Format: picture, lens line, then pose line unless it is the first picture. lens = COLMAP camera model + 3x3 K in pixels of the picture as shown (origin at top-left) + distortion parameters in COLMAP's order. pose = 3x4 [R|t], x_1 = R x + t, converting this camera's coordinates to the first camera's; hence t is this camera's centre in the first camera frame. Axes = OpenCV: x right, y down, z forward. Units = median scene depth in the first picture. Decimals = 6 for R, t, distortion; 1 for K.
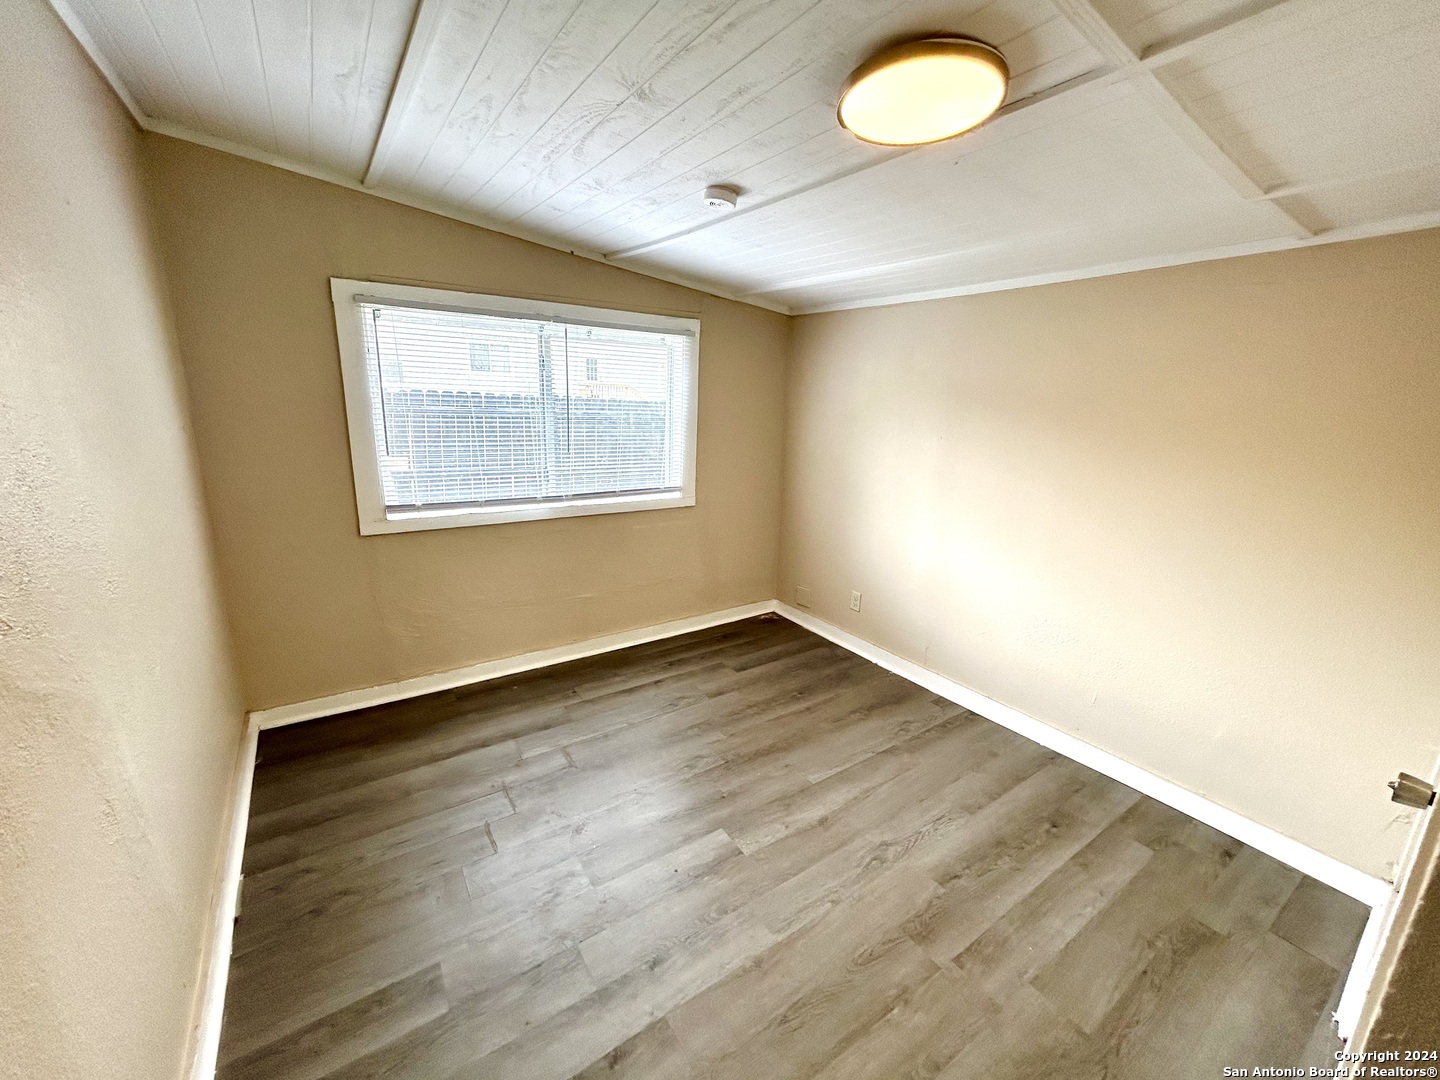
lens RADIAL K [[580.3, 0, 721.1], [0, 580.3, 533.5], [0, 0, 1]] dist [0.000911, 0.001603]
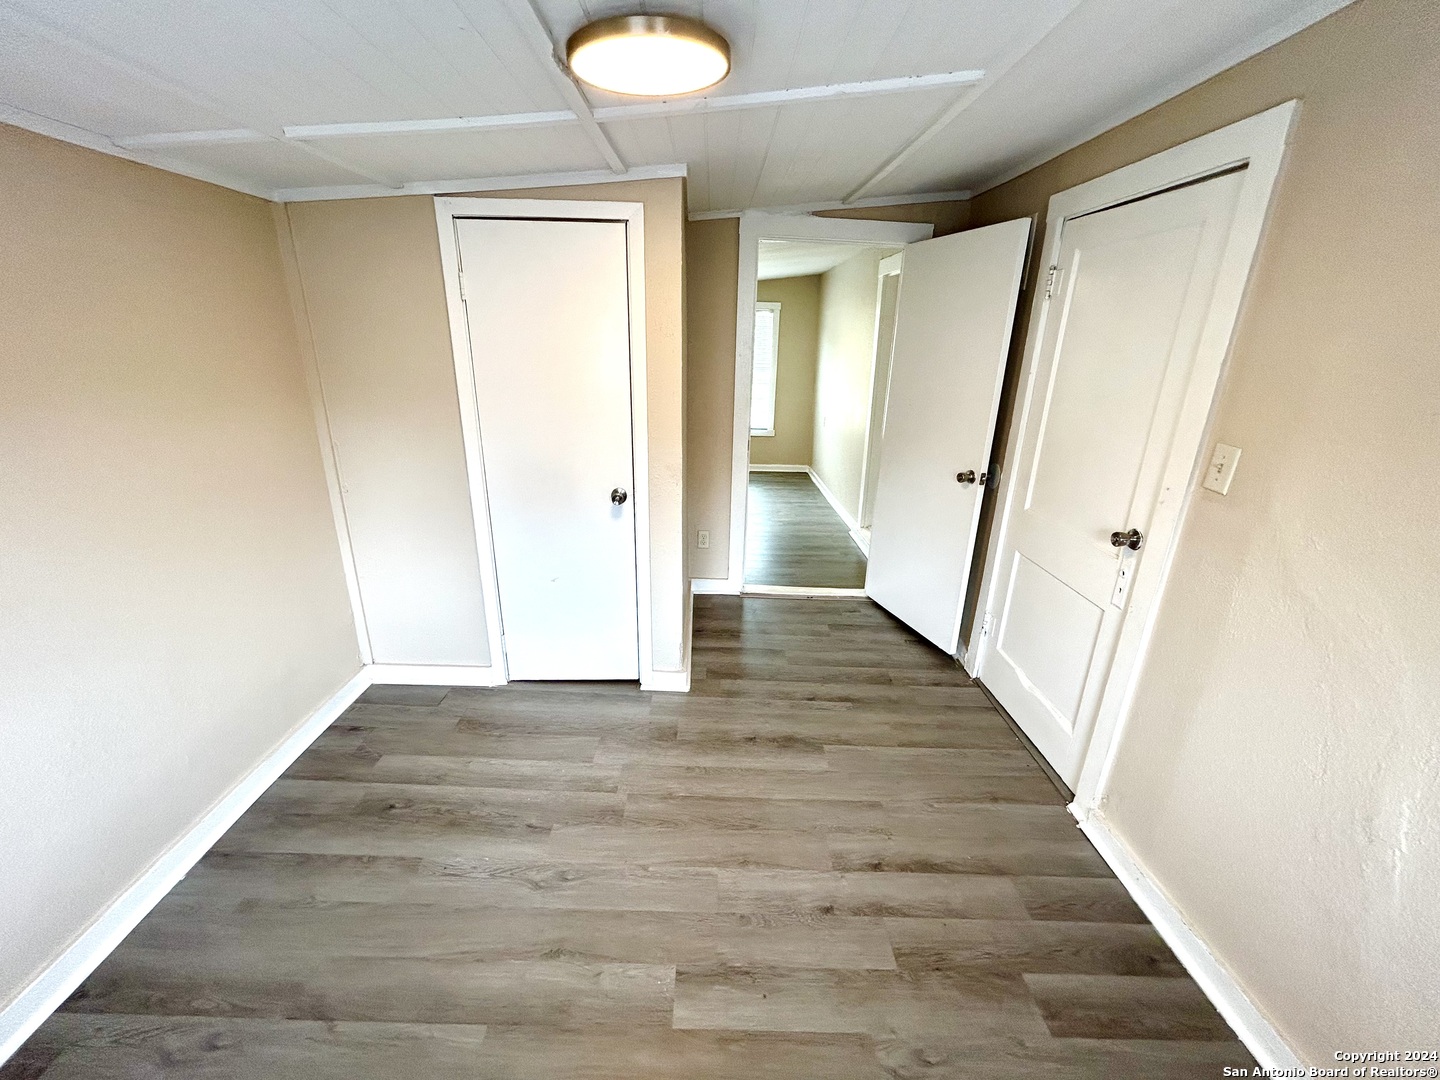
lens RADIAL K [[580.3, 0, 709.4], [0, 580.3, 540.4], [0, 0, 1]] dist [0.000911, 0.001603]
pose [[-0.821357, -0.234892, 0.519807, -0.288505], [0.088316, 0.847923, 0.522711, -0.371870], [-0.563537, 0.475239, -0.675703, 1.317002]]
